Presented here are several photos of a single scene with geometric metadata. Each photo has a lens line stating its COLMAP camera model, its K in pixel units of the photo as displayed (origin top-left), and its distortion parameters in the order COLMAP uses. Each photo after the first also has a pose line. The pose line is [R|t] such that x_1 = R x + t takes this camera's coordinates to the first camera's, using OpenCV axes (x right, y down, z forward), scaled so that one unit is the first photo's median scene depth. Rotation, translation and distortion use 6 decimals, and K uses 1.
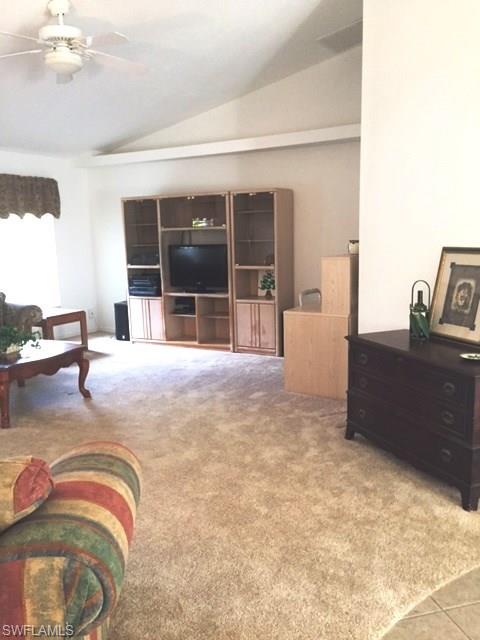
lens RADIAL K [[549.9, 0, 239.8], [0, 549.9, 316.8], [0, 0, 1]] dist [0.040428, -0.005189]
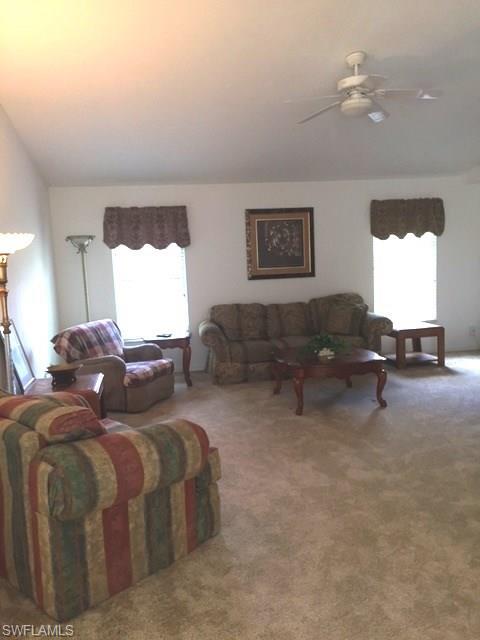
lens RADIAL K [[544.0, 0, 240.0], [0, 544.0, 320.0], [0, 0, 1]] dist [0.038797, -0.004972]
pose [[0.646329, 0.082207, -0.758618, 0.366163], [-0.091558, 0.995352, 0.029855, -0.030893], [0.757546, 0.050161, 0.650852, 0.098248]]
